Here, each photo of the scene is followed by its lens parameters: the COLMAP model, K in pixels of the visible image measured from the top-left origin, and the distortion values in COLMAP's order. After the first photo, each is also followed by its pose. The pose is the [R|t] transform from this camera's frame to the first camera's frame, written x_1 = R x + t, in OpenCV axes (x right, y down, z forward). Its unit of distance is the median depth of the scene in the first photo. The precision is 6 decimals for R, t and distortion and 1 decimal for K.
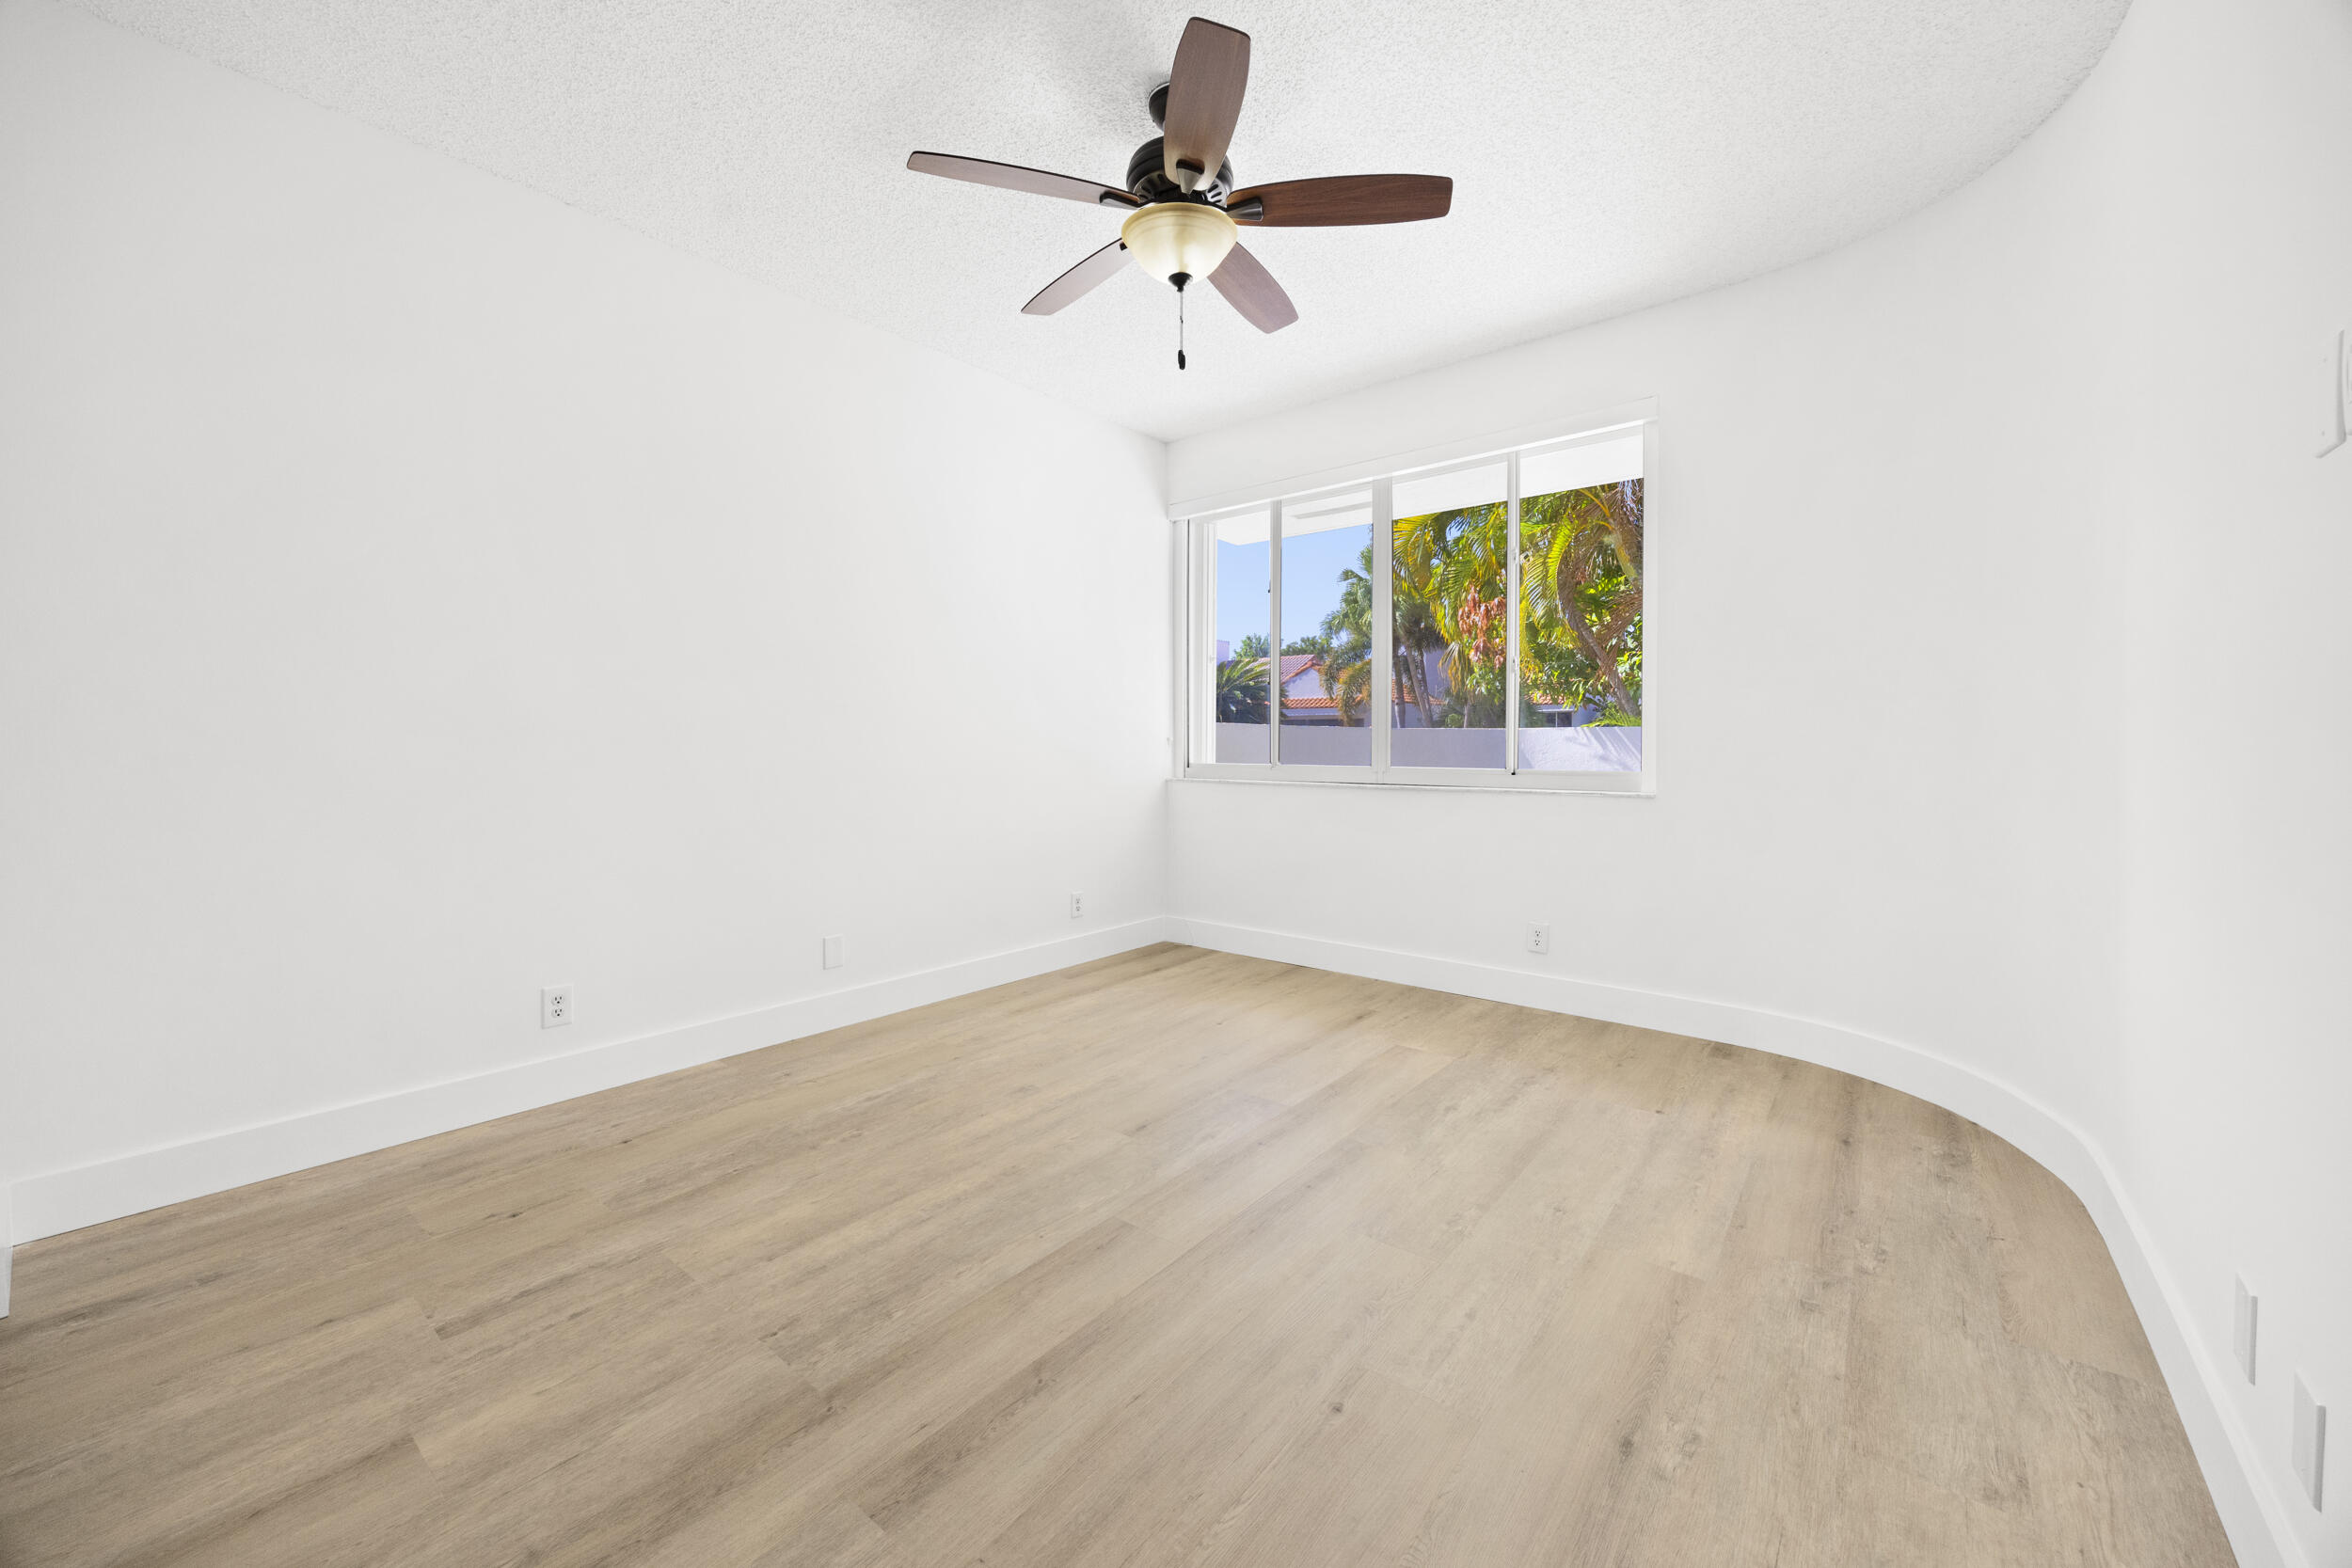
lens RADIAL K [[901.8, 0, 1182.9], [0, 901.8, 765.1], [0, 0, 1]] dist [-0.002280, -0.000245]
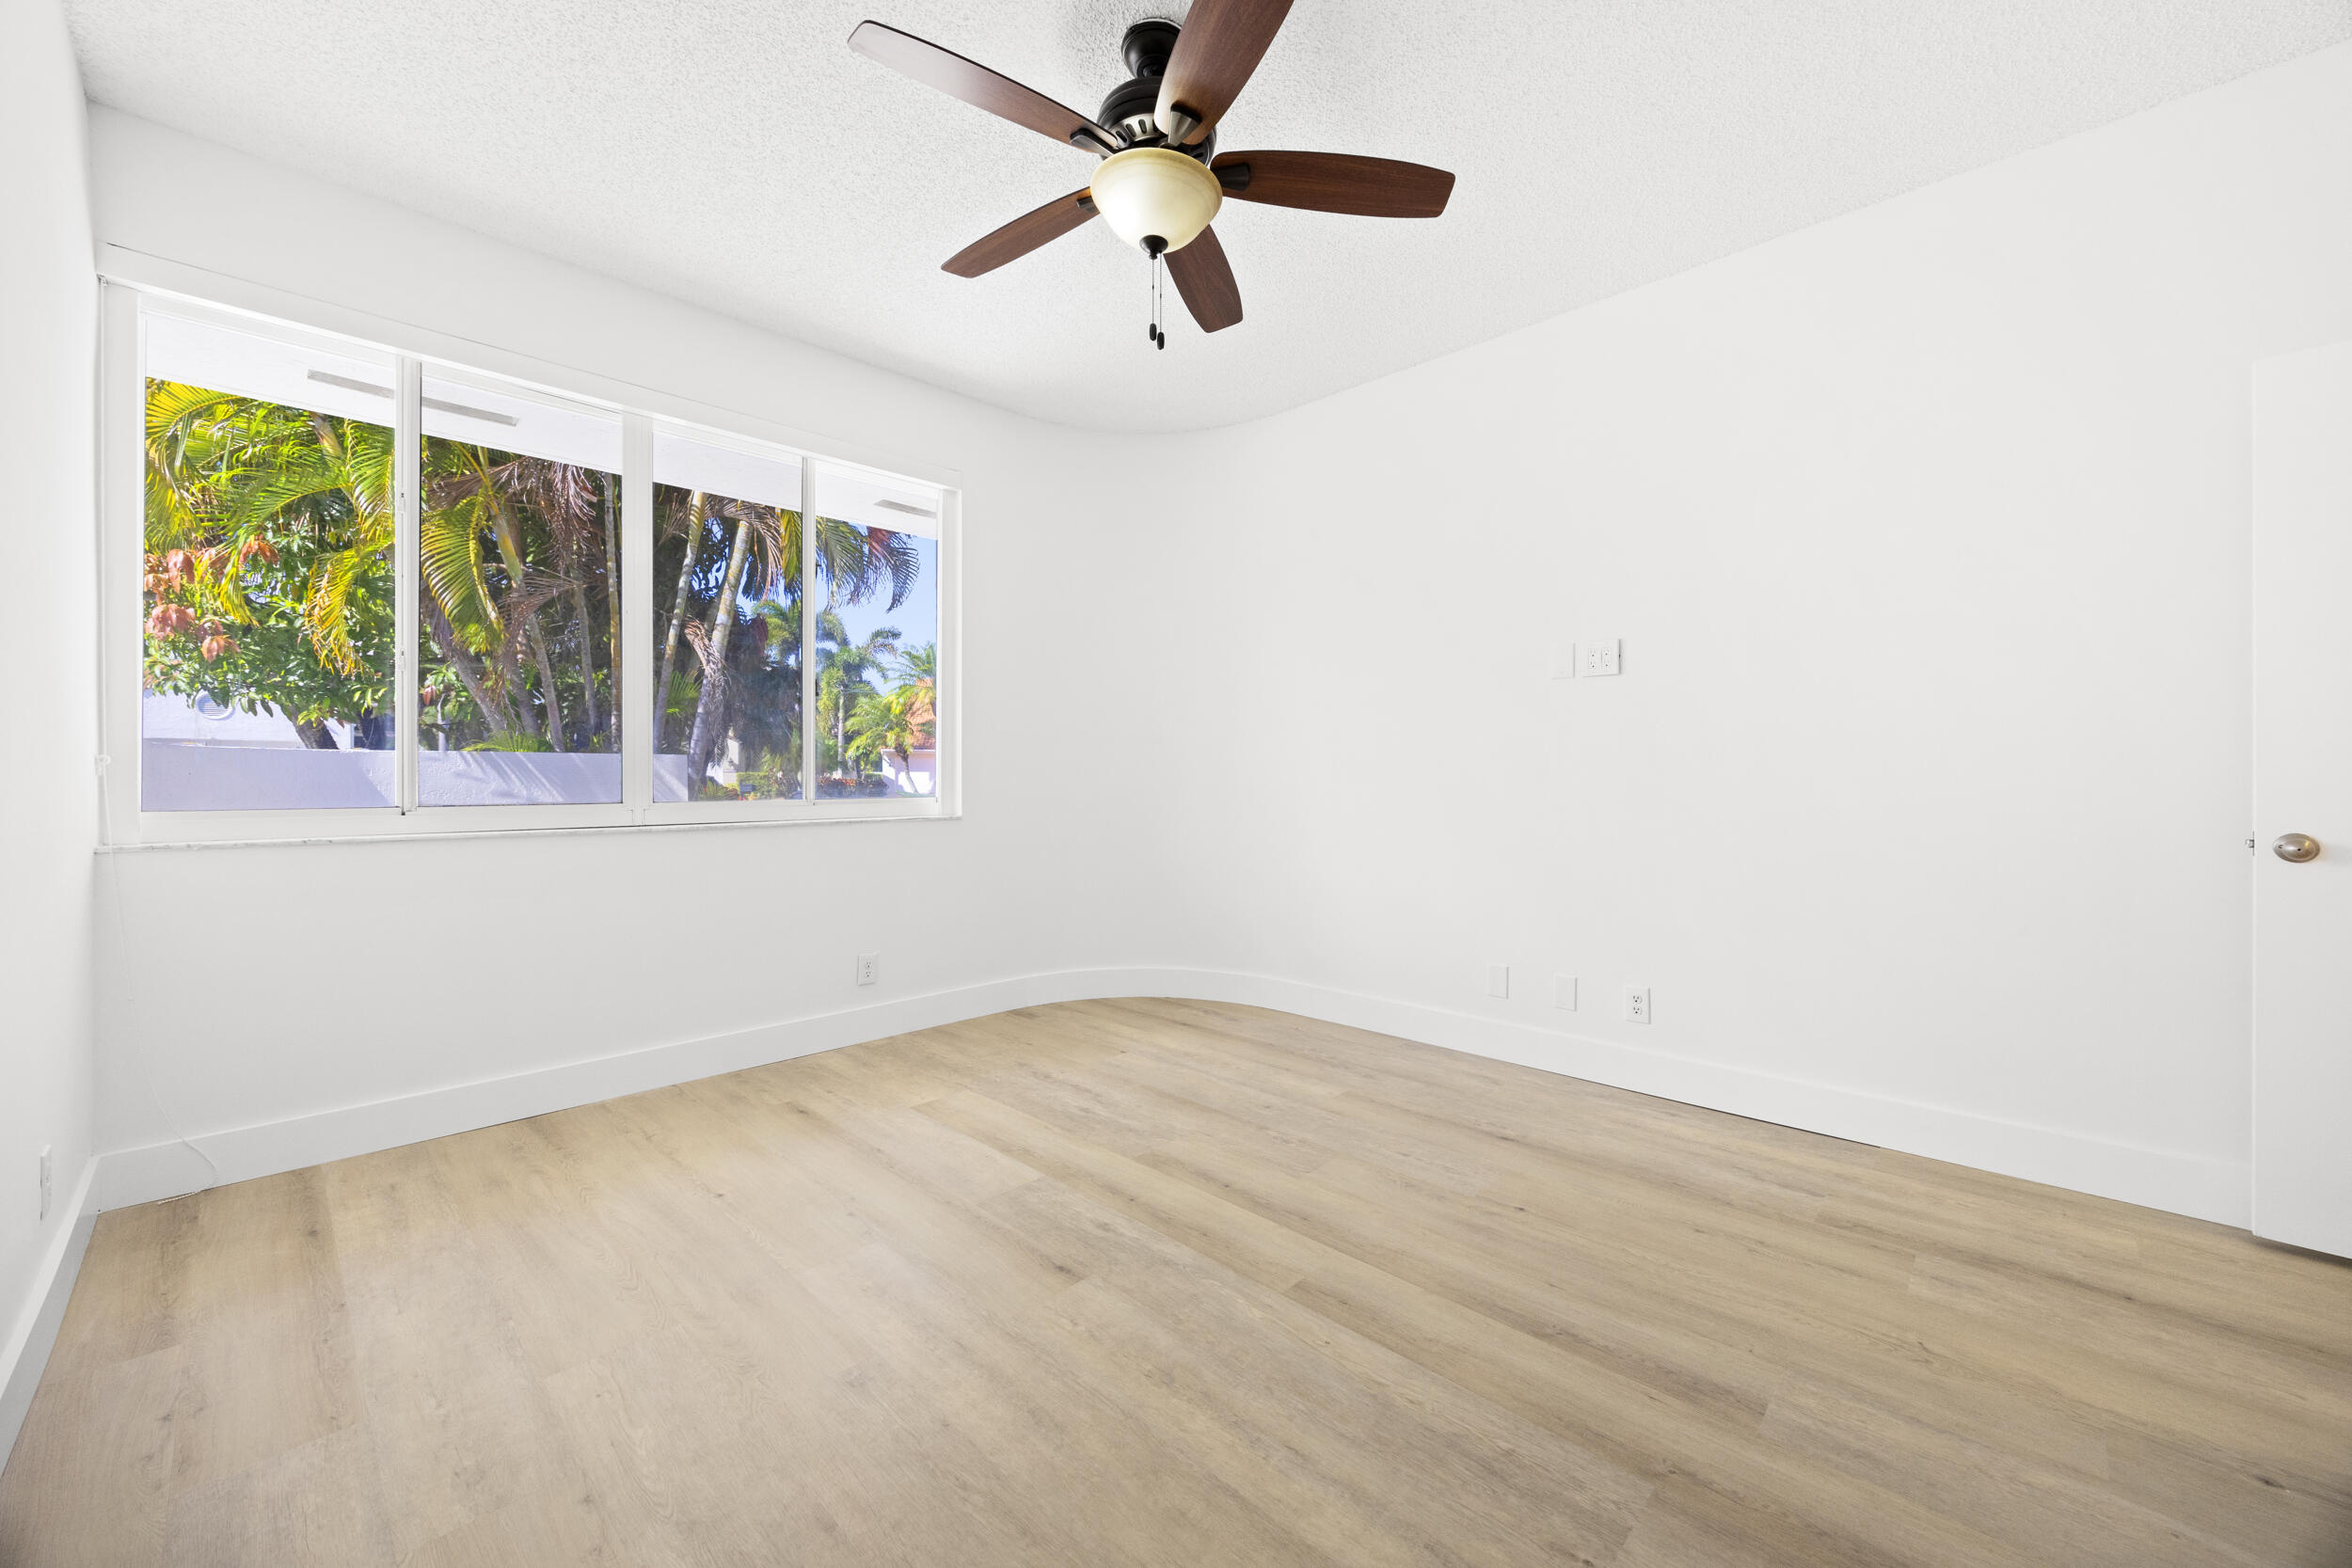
lens RADIAL K [[900.0, 0, 1176.0], [0, 900.0, 784.0], [0, 0, 1]] dist [-0.000967, 0.000167]
pose [[0.084159, -0.009674, 0.996405, -0.873501], [0.021998, 0.999727, 0.007848, -0.017708], [-0.996209, 0.021259, 0.084349, 0.906779]]
